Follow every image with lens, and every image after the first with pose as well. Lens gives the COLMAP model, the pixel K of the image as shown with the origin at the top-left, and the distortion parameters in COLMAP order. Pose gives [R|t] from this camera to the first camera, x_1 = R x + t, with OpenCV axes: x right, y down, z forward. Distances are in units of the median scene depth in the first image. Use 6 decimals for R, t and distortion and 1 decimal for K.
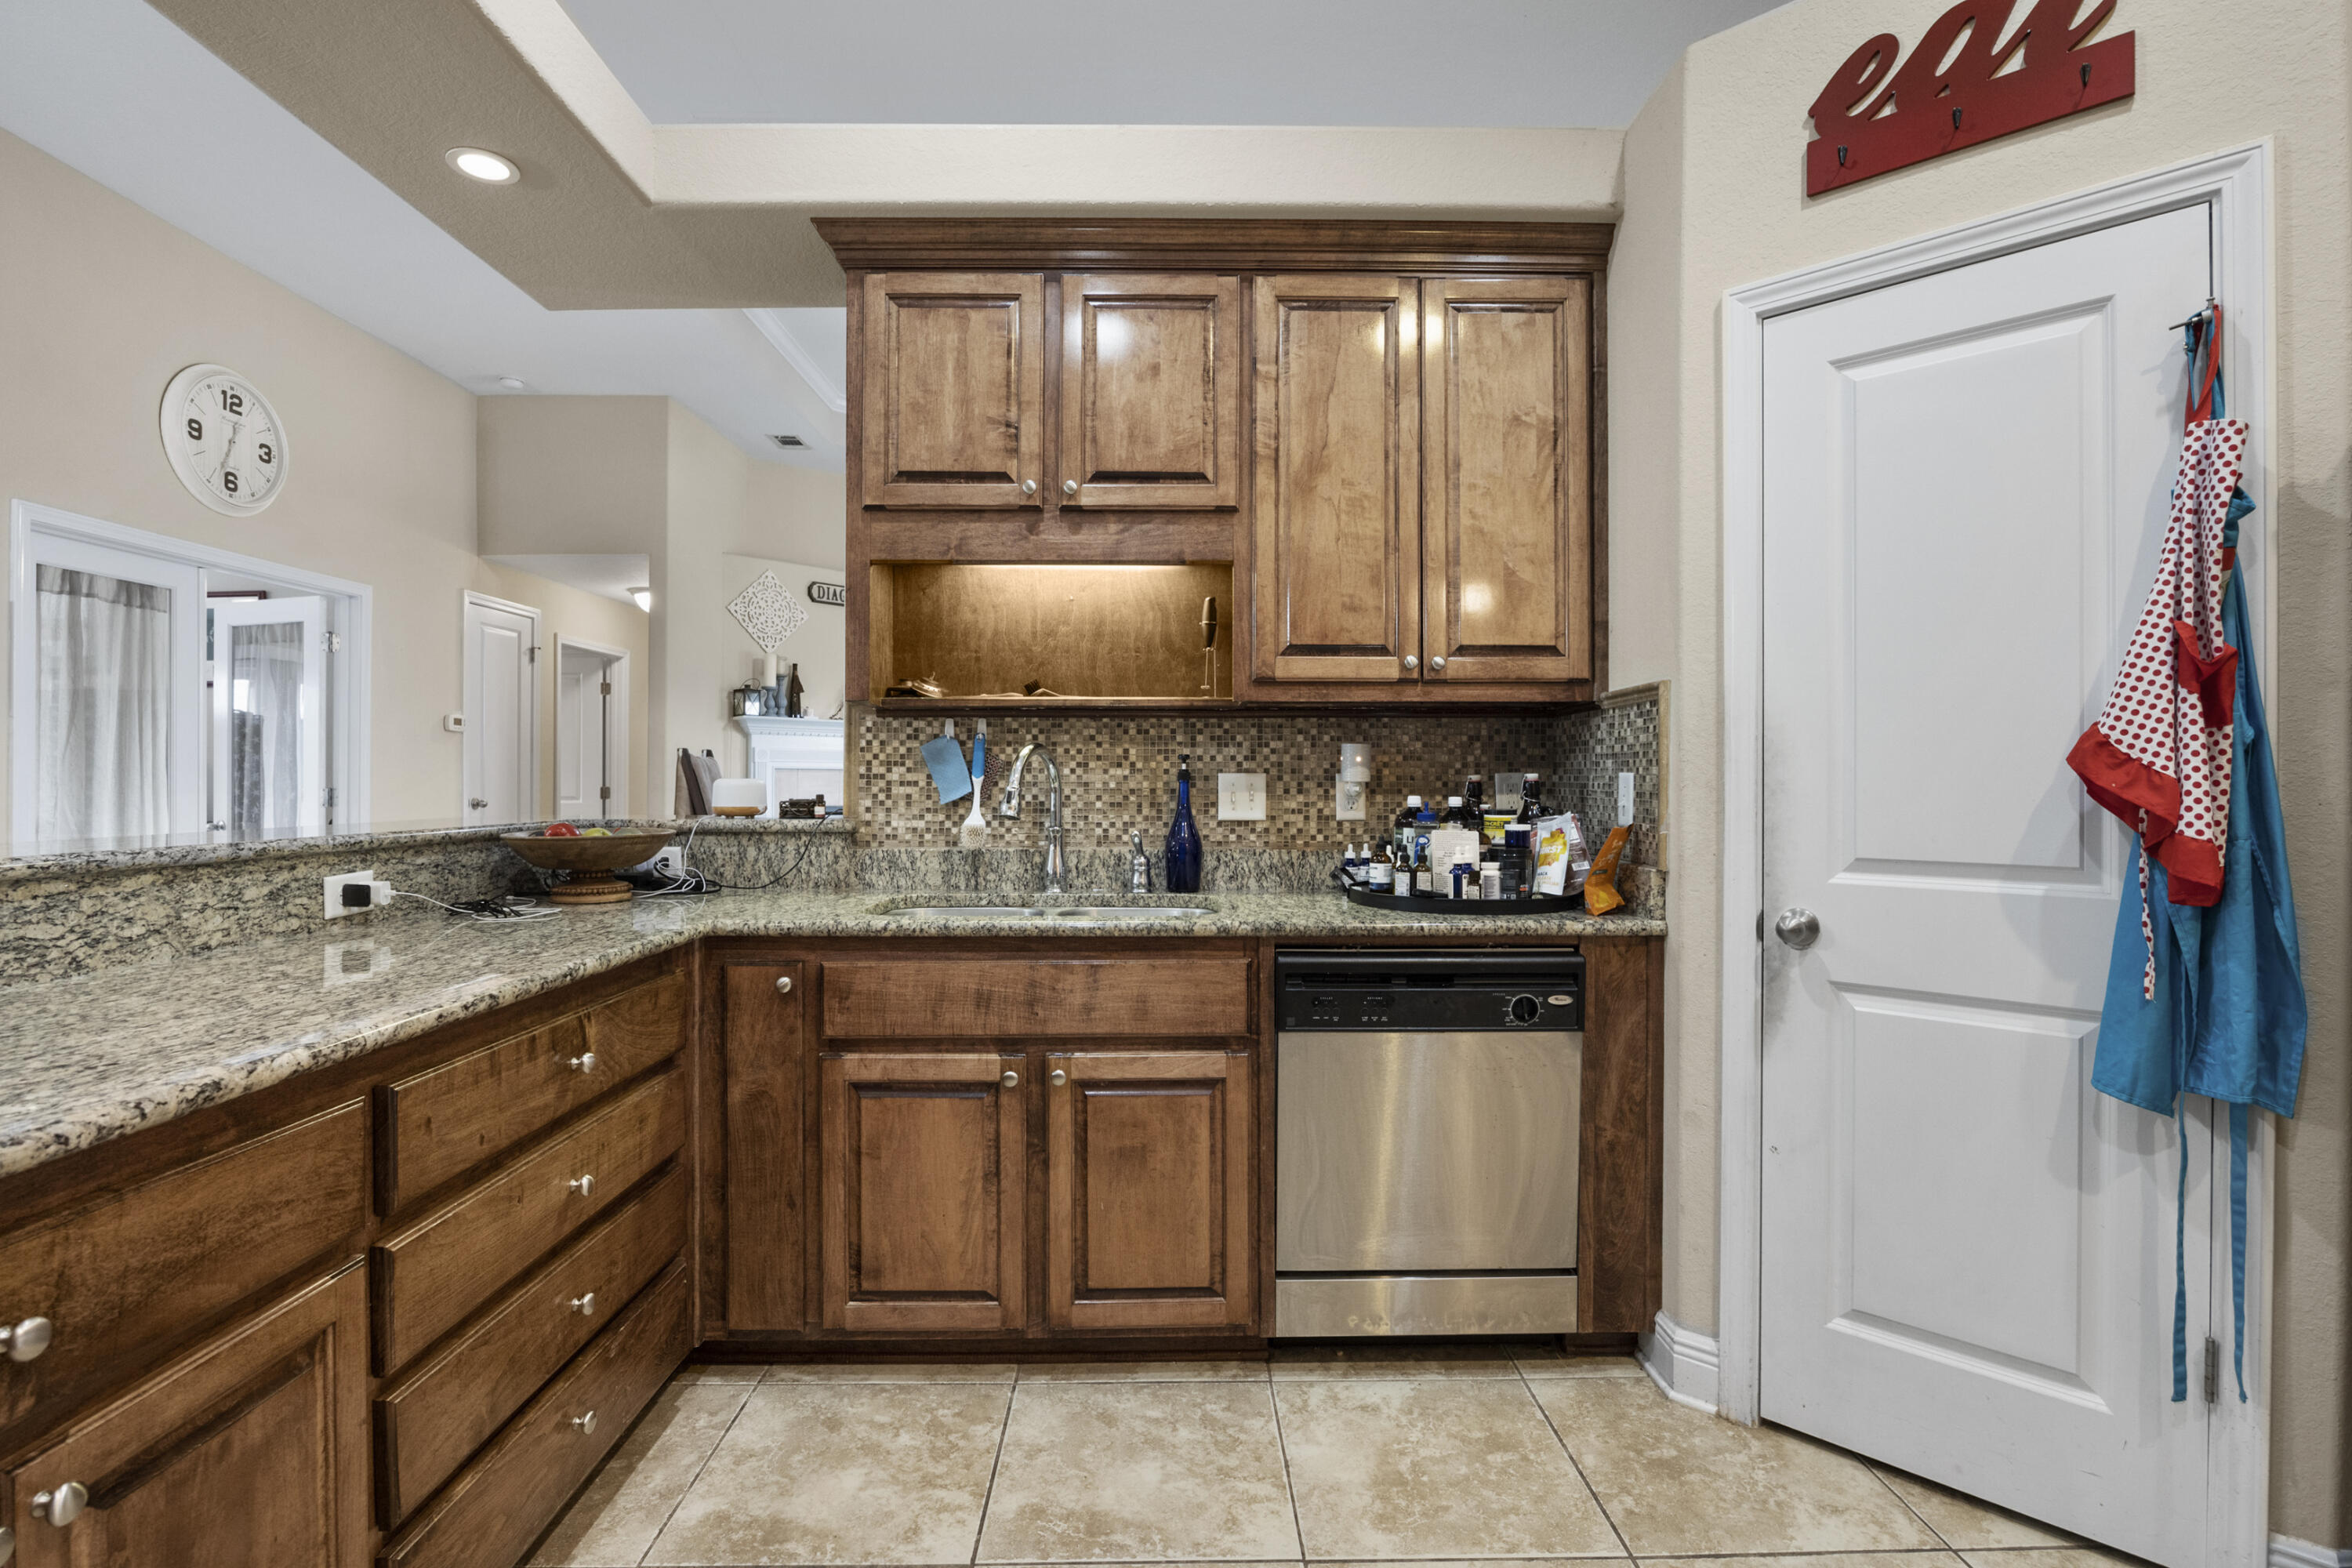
lens RADIAL K [[1108.6, 0, 1176.2], [0, 1108.6, 782.2], [0, 0, 1]] dist [-0.009823, -0.001120]
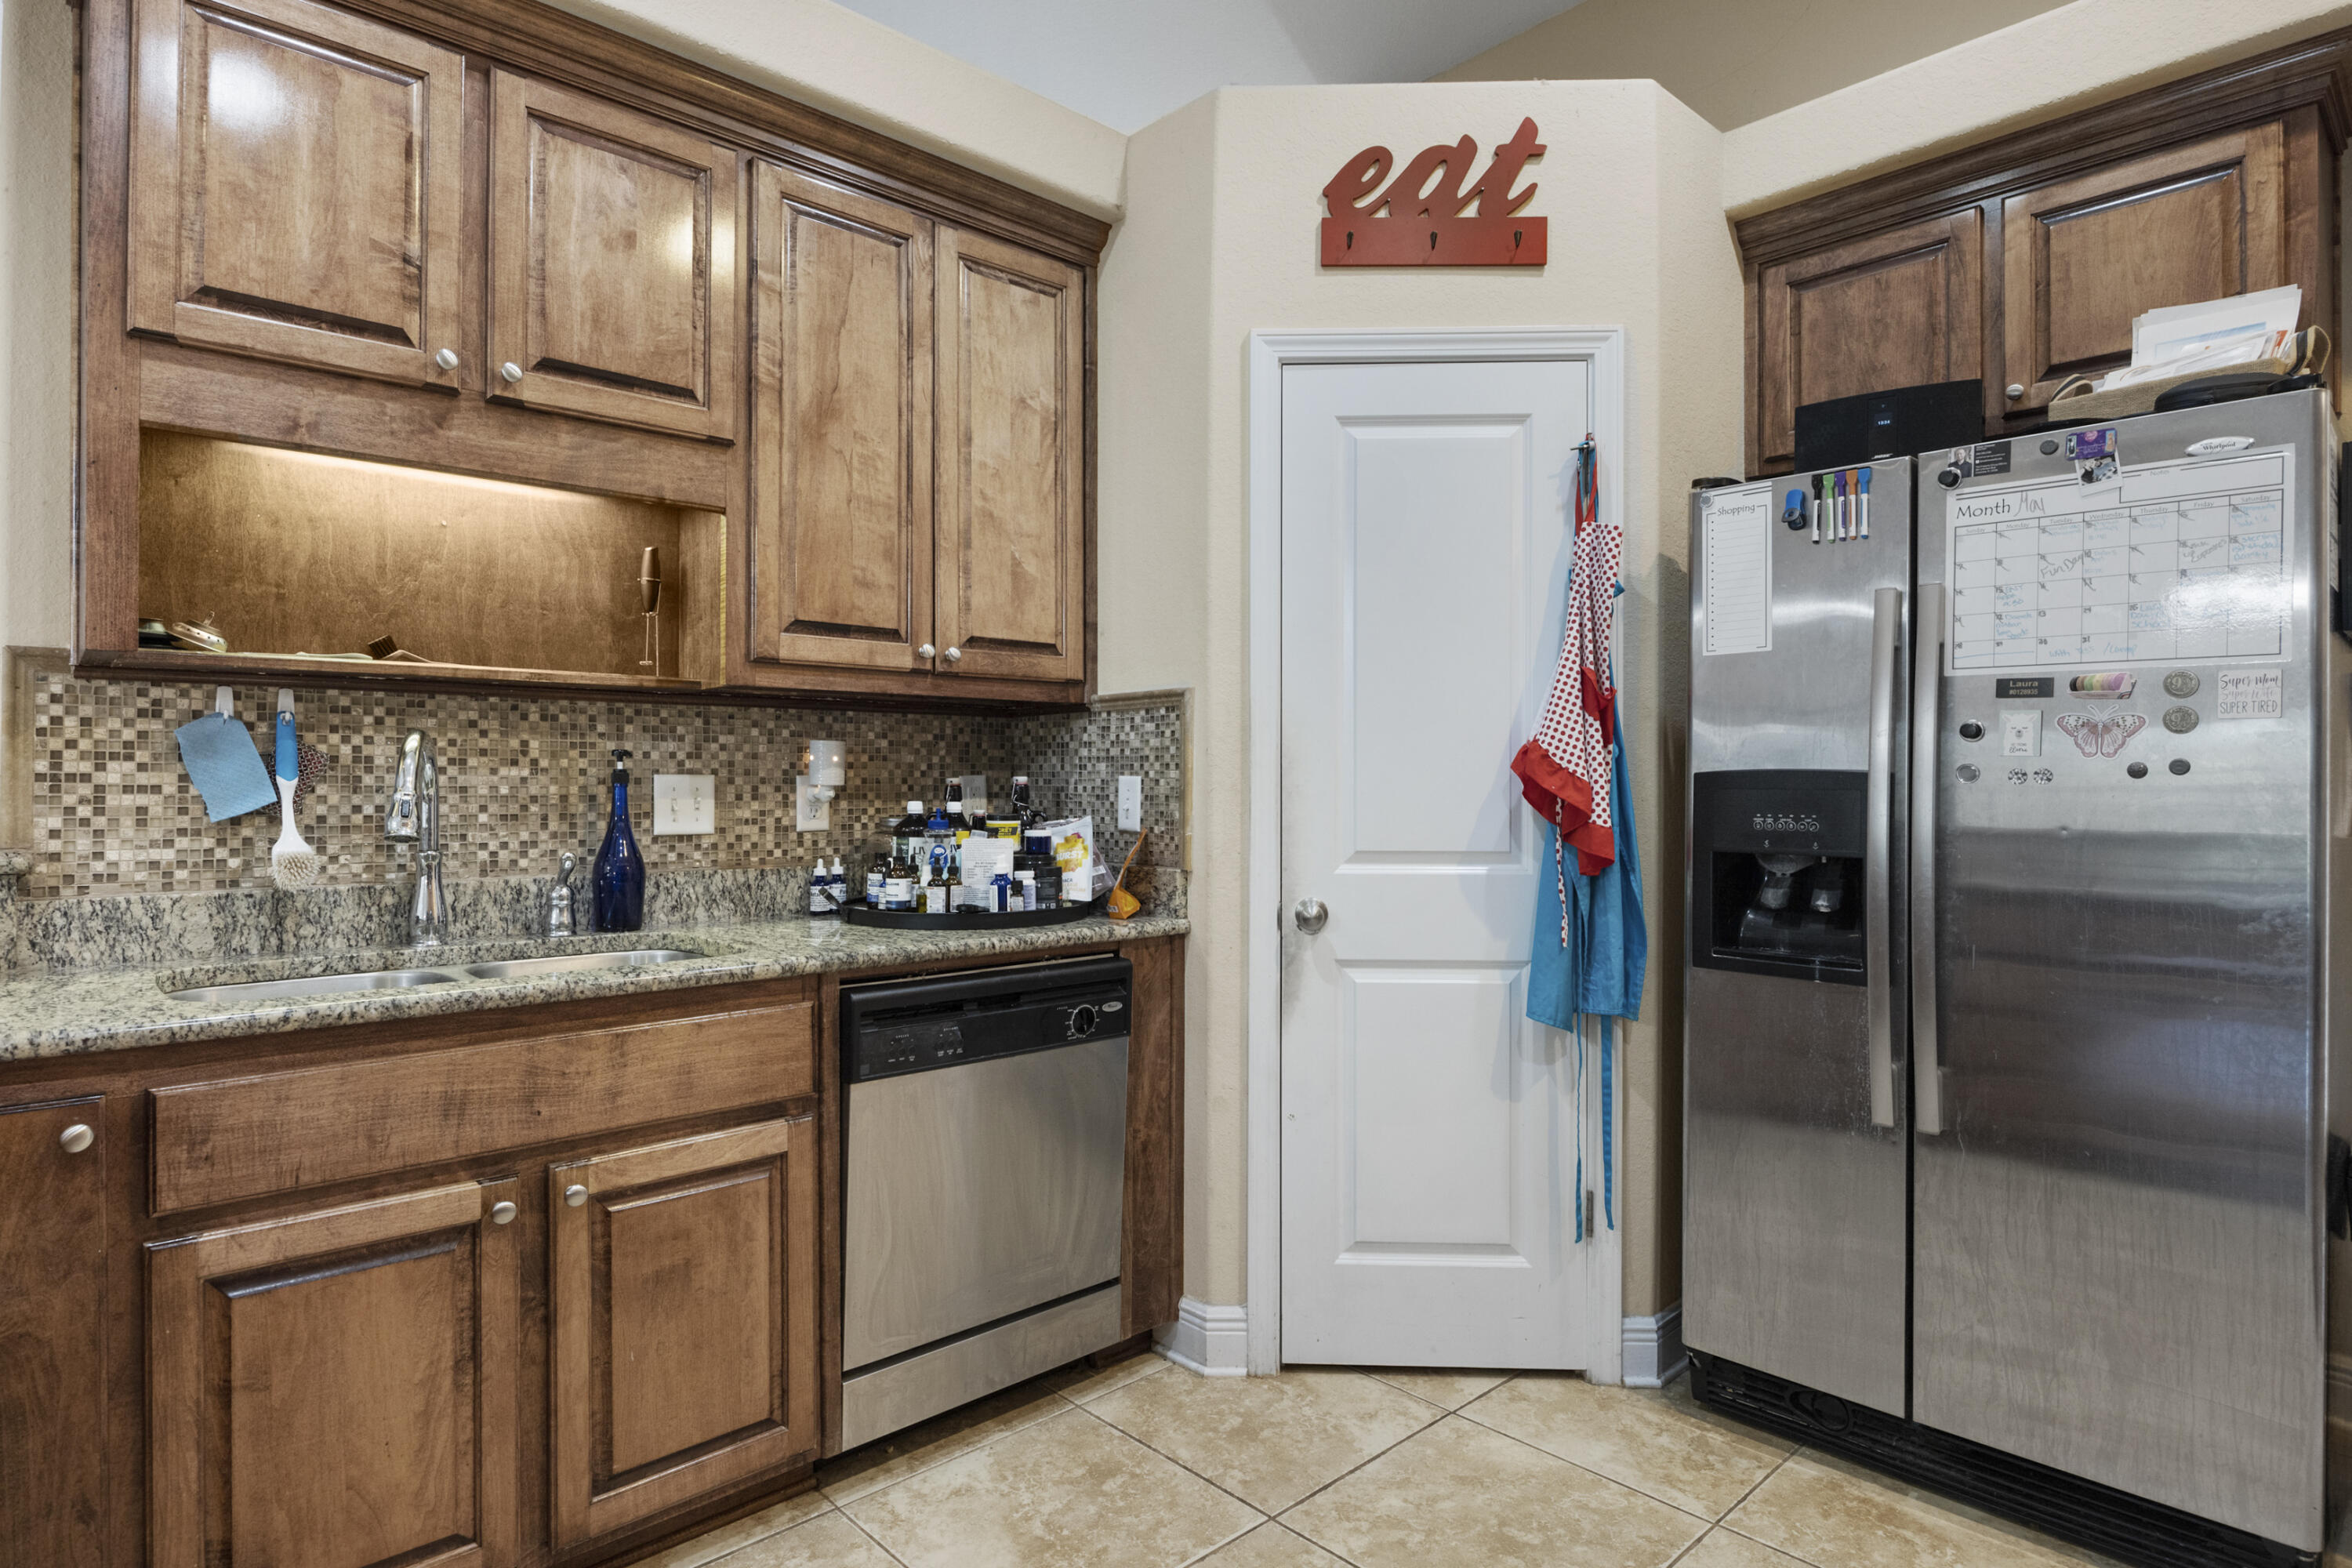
lens RADIAL K [[1275.4, 0, 1188.2], [0, 1275.4, 783.5], [0, 0, 1]] dist [-0.000336, -0.000079]
pose [[0.739648, -0.000811, 0.672993, -0.367370], [0.001125, 0.999999, -0.000031, -0.001729], [-0.672993, 0.000780, 0.739648, 0.114572]]
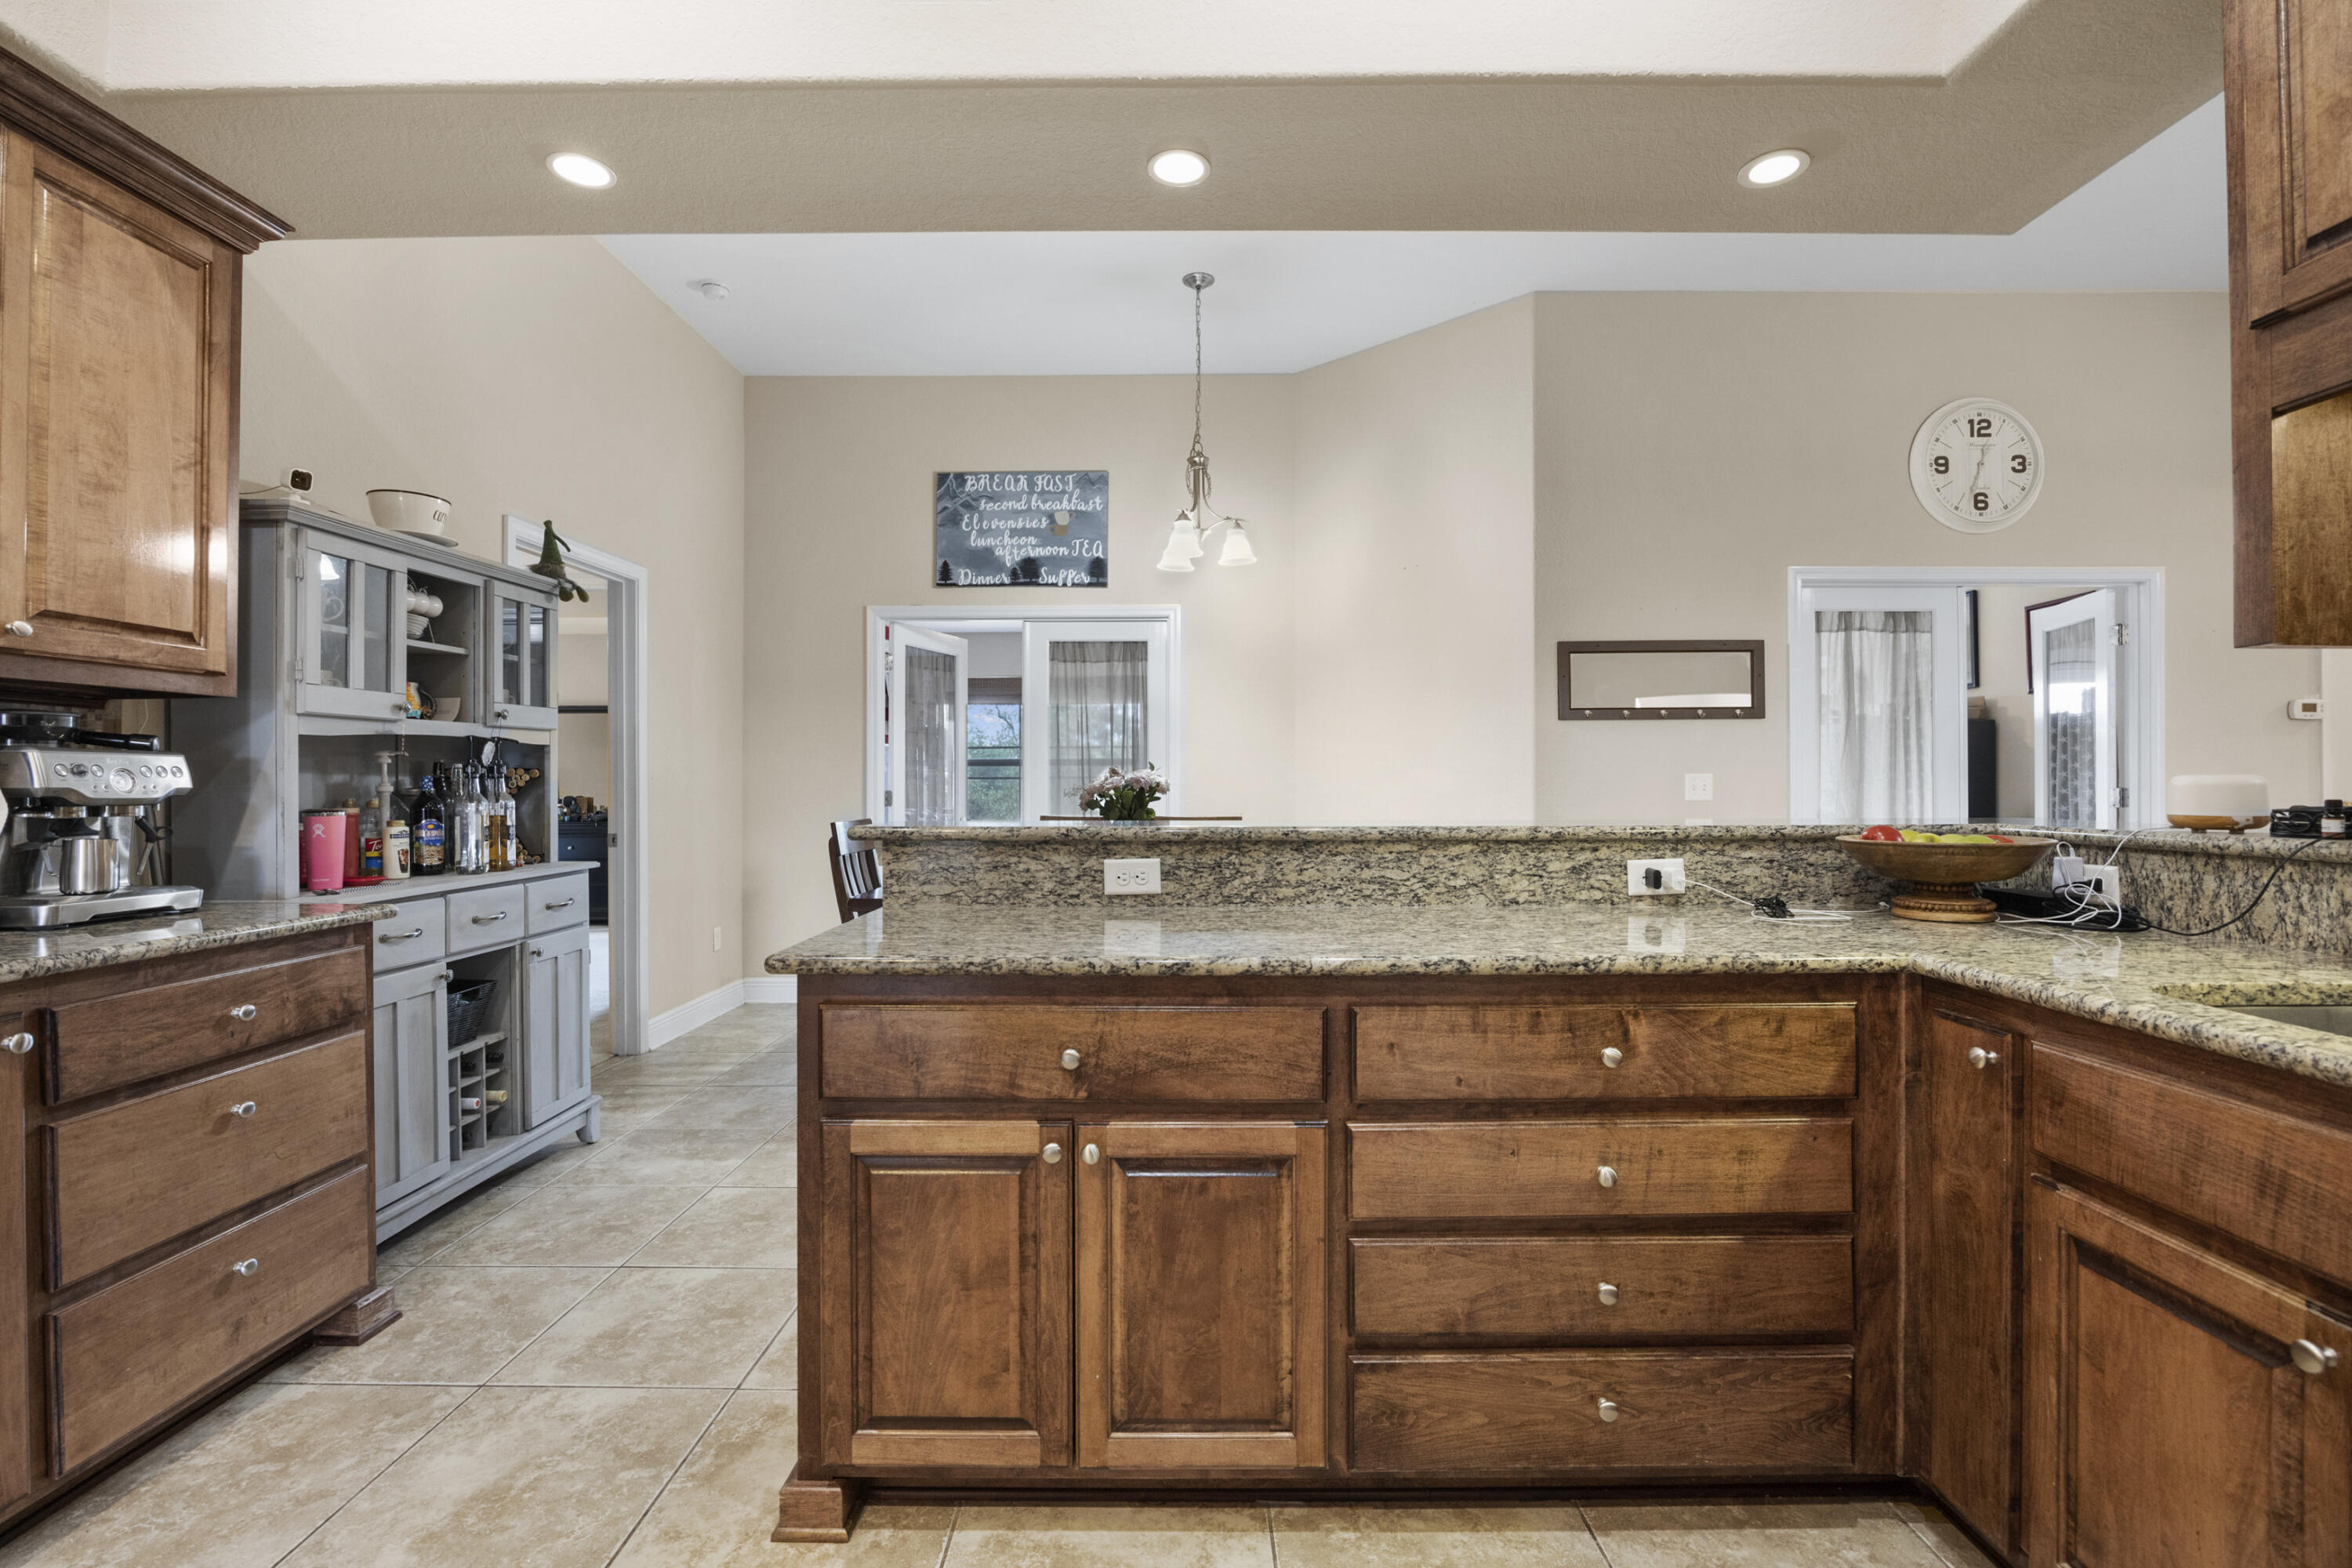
lens RADIAL K [[1046.7, 0, 1181.0], [0, 1046.7, 781.5], [0, 0, 1]] dist [-0.019053, 0.001502]
pose [[-0.021874, -0.001363, -0.999760, 0.331099], [0.000341, 0.999999, -0.001371, 0.002065], [0.999761, -0.000371, -0.021874, 0.483231]]
